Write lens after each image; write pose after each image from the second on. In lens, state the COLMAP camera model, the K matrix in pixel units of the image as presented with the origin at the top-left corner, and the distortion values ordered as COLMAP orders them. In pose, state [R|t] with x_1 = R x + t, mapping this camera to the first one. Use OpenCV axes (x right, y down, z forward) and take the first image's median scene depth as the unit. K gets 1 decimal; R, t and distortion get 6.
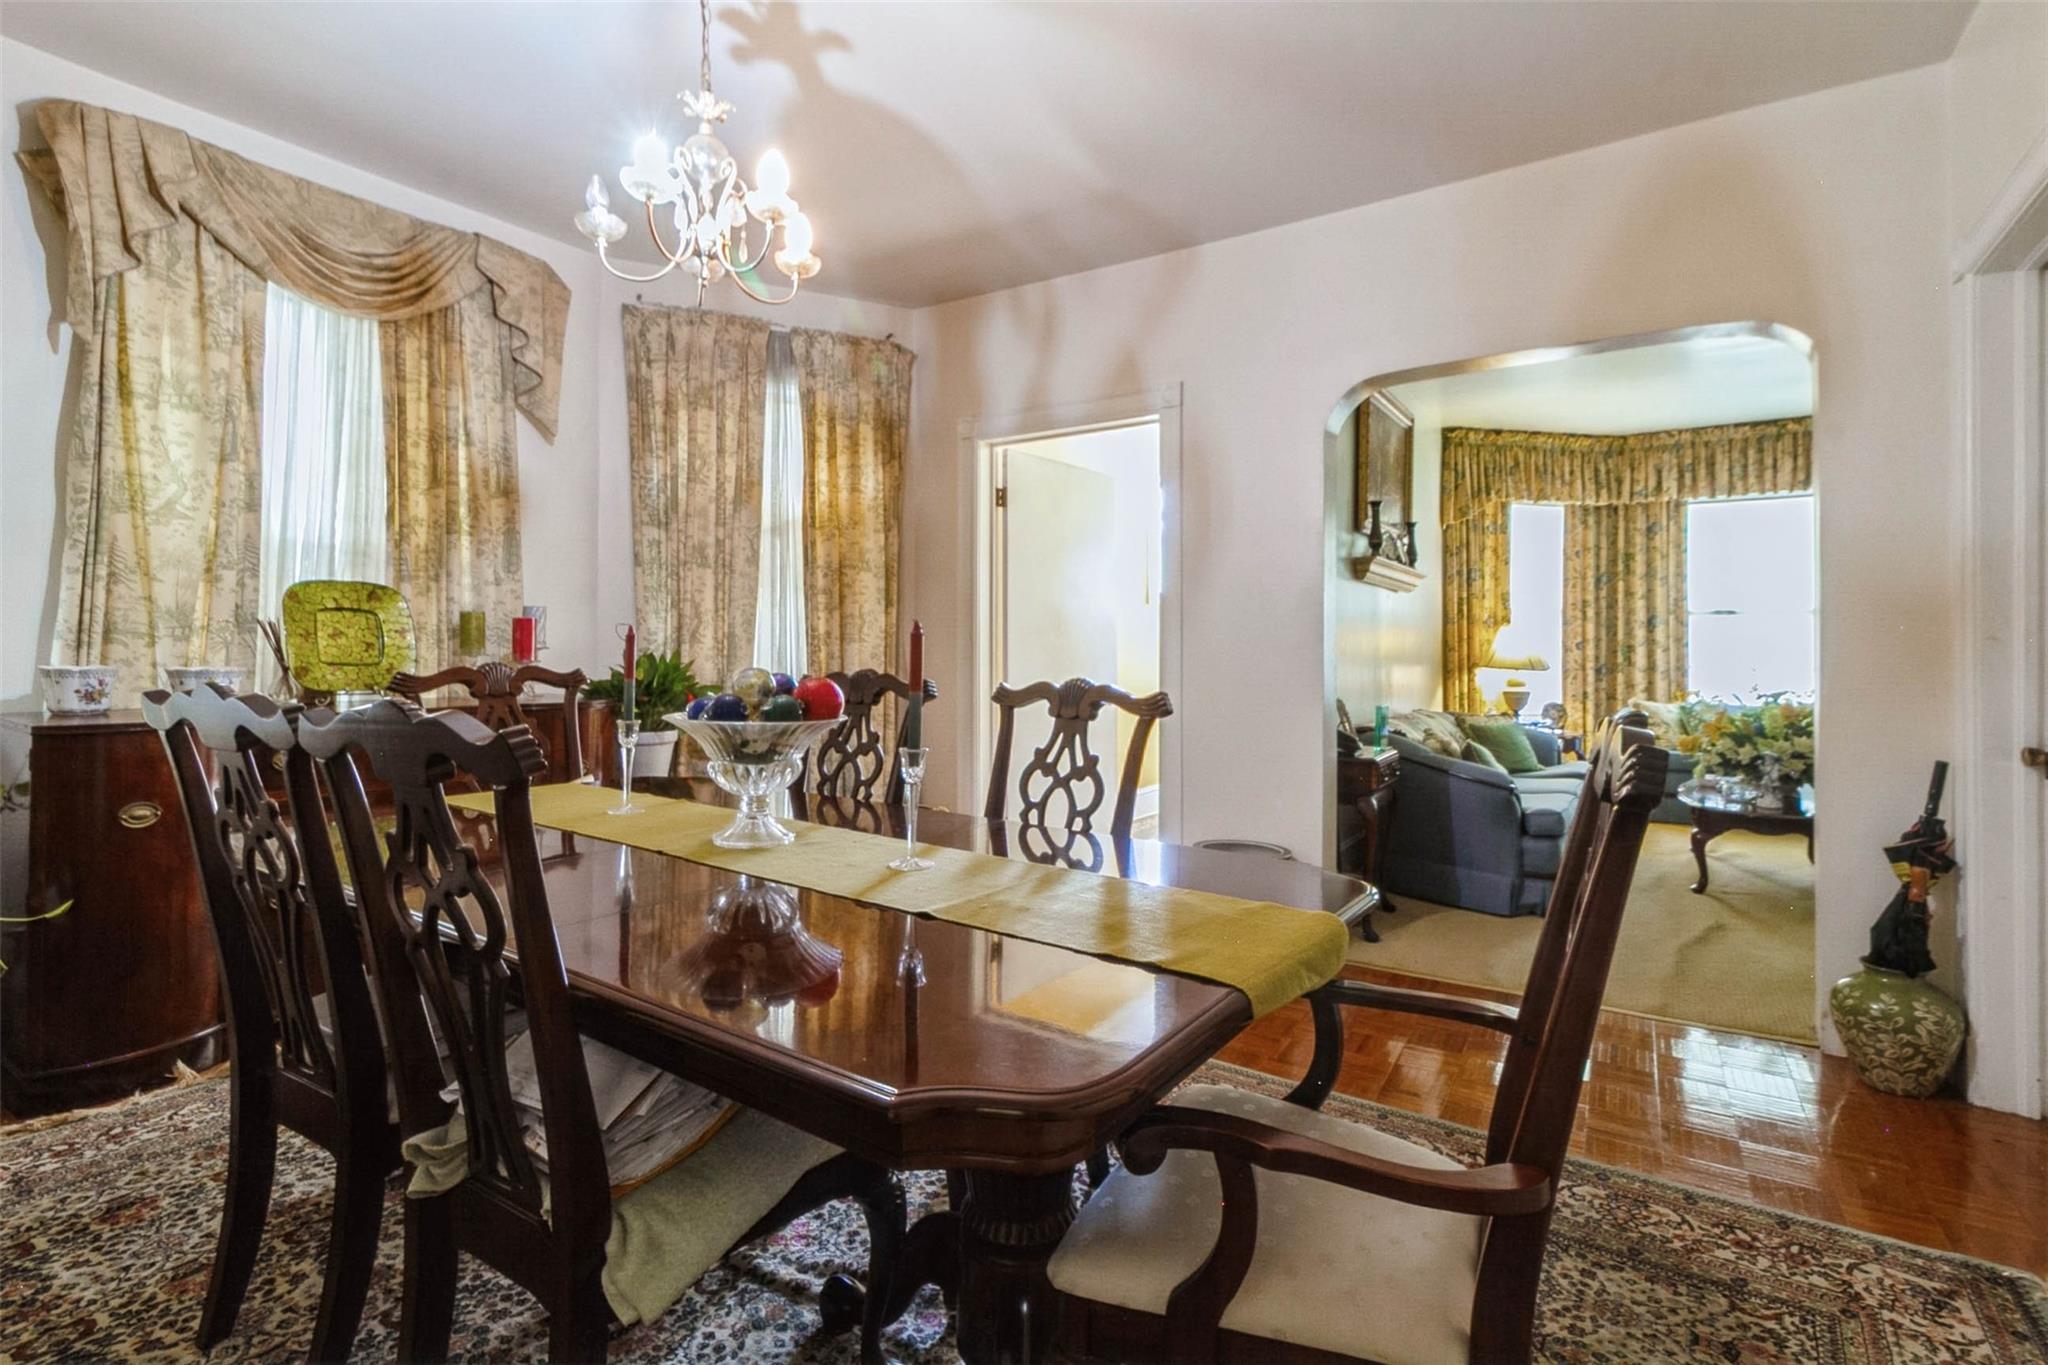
lens RADIAL K [[957.0, 0, 1035.3], [0, 957.0, 645.2], [0, 0, 1]] dist [0.000973, 0.000290]
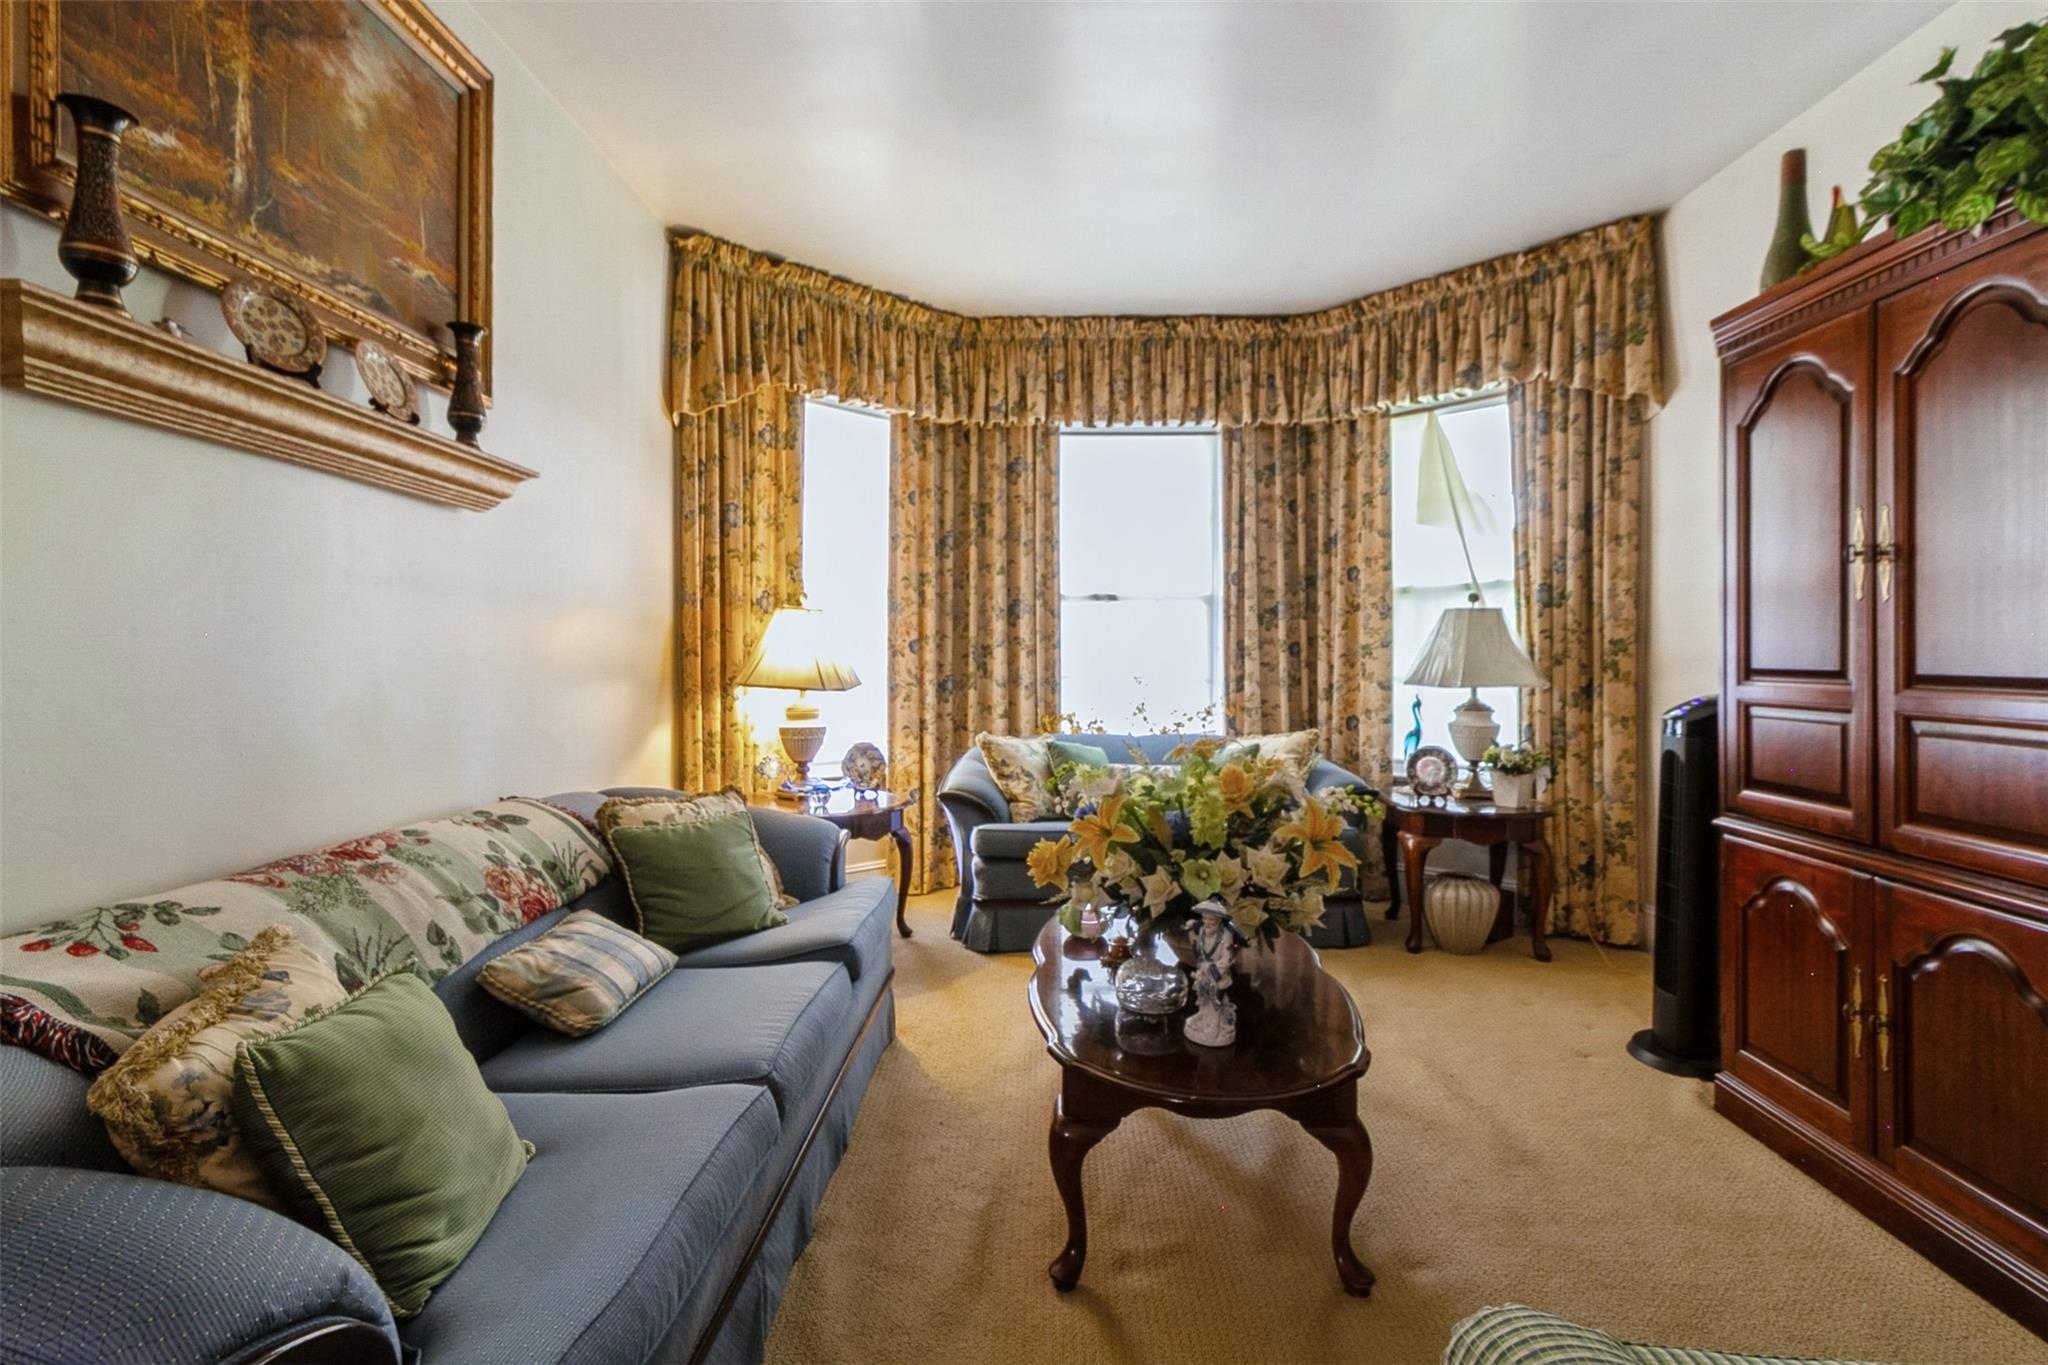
lens RADIAL K [[957.0, 0, 1035.3], [0, 957.0, 645.2], [0, 0, 1]] dist [0.000973, 0.000290]
pose [[0.845363, 0.001752, 0.534190, 0.308420], [0.000486, 0.999992, -0.004048, 0.002597], [-0.534192, 0.003682, 0.845355, 0.441392]]
